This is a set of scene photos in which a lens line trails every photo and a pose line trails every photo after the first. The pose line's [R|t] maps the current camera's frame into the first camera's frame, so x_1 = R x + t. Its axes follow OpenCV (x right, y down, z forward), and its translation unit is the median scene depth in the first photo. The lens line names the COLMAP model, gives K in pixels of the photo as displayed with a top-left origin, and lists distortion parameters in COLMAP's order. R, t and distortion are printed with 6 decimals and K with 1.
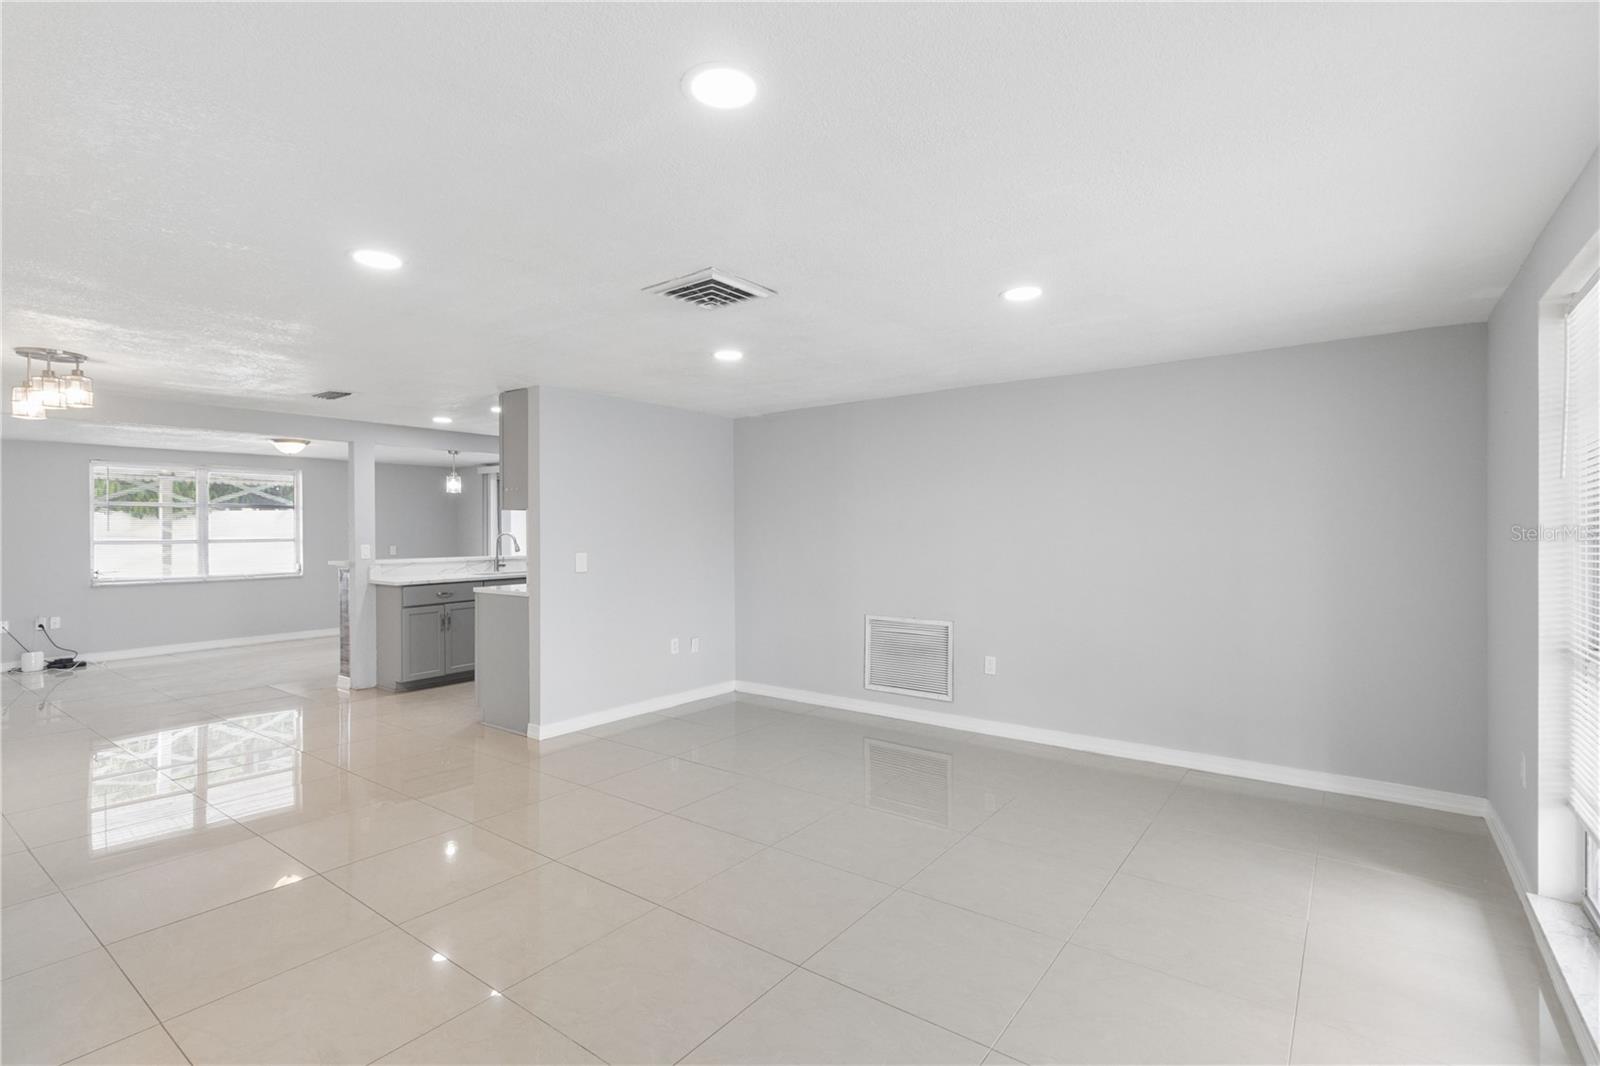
lens RADIAL K [[747.5, 0, 788.0], [0, 747.5, 520.6], [0, 0, 1]] dist [0.001354, 0.001669]
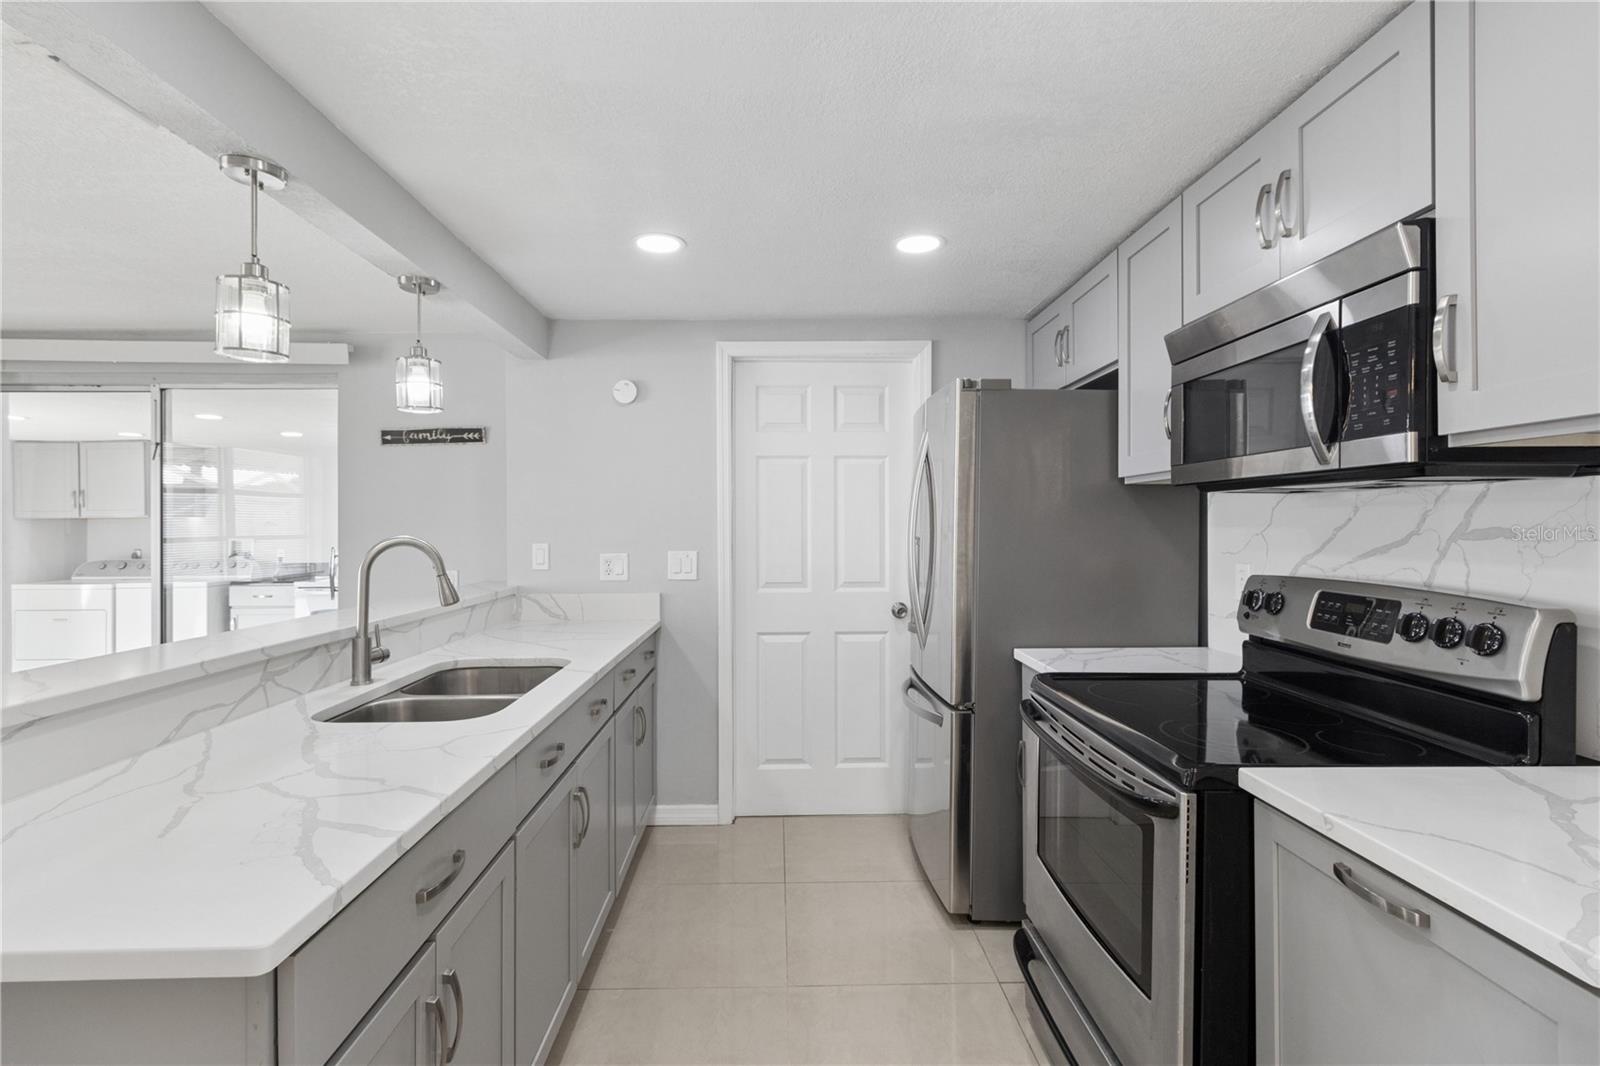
lens RADIAL K [[747.5, 0, 796.8], [0, 747.5, 523.0], [0, 0, 1]] dist [0.001354, 0.001669]
pose [[0.785376, 0.002065, 0.619015, -0.383941], [-0.006696, 0.999964, 0.005160, 0.007549], [-0.618983, -0.008197, 0.785362, 0.613535]]
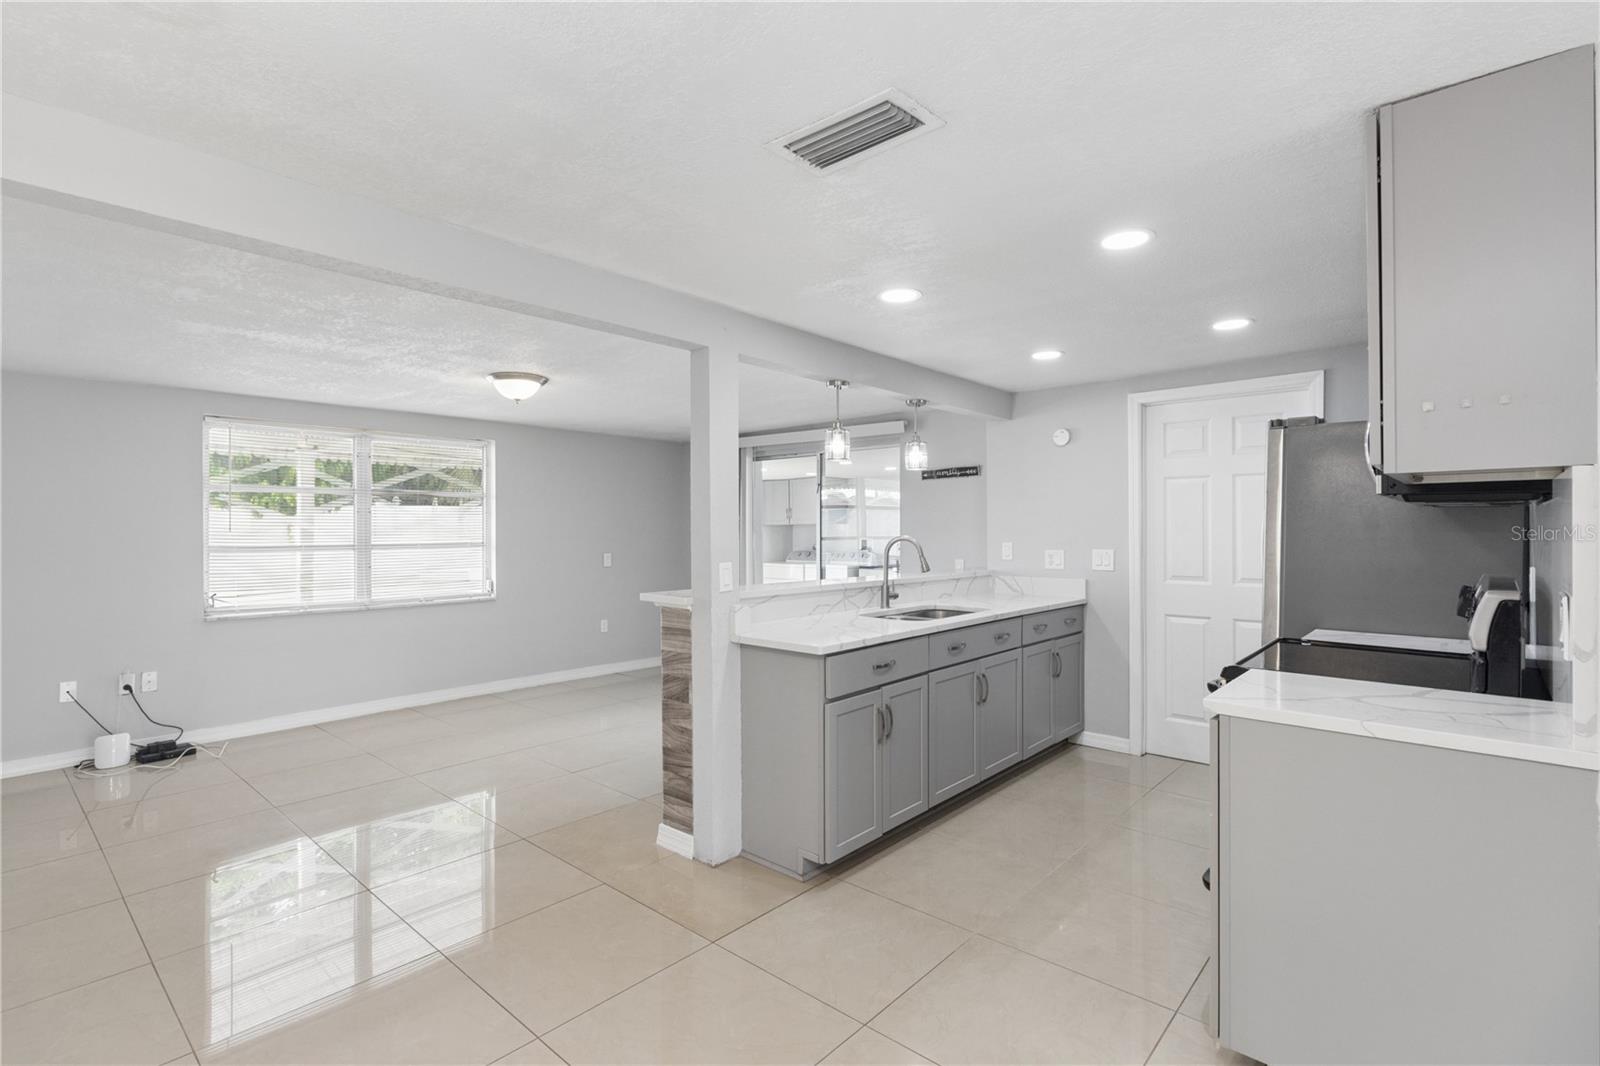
lens RADIAL K [[747.5, 0, 797.3], [0, 747.5, 527.8], [0, 0, 1]] dist [0.001354, 0.001669]
pose [[0.996137, 0.002598, -0.087771, -0.359577], [-0.001741, 0.999950, 0.009842, 0.004027], [0.087793, -0.009651, 0.996092, 0.396674]]
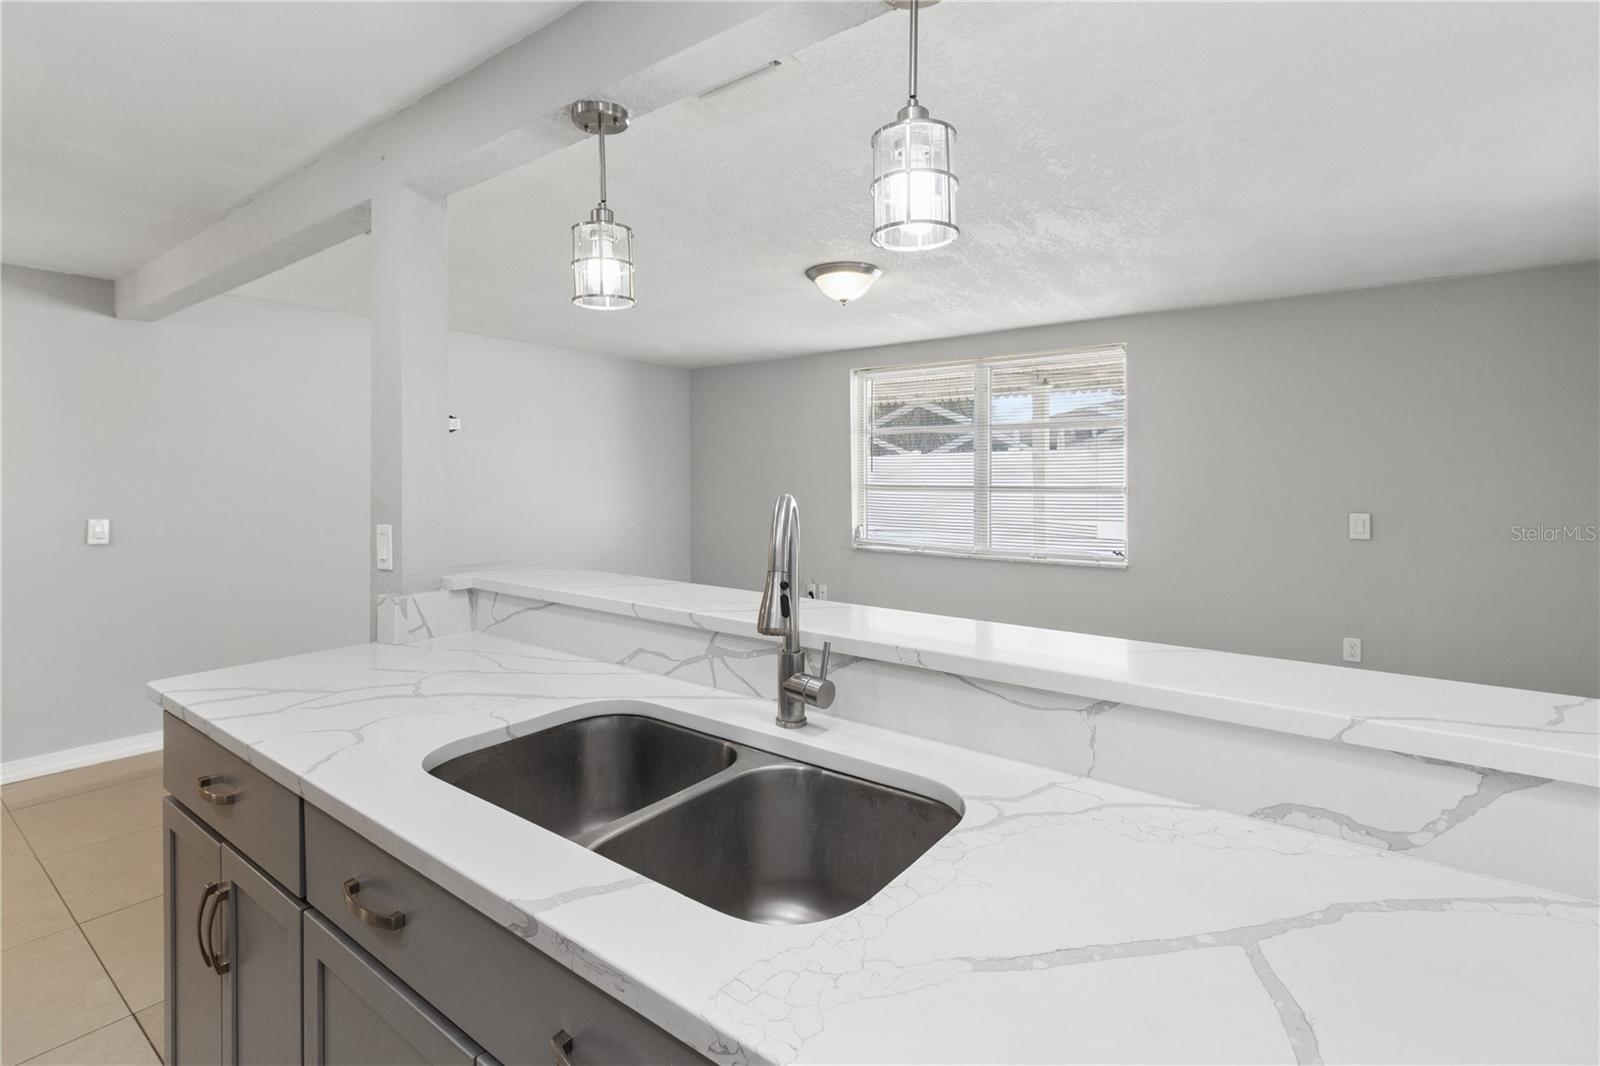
lens RADIAL K [[747.5, 0, 781.6], [0, 747.5, 480.0], [0, 0, 1]] dist [0.001354, 0.001669]
pose [[-0.017804, 0.015459, -0.999722, -0.197716], [0.014898, 0.999774, 0.015194, 0.009743], [0.999731, -0.014623, -0.018030, 0.885114]]
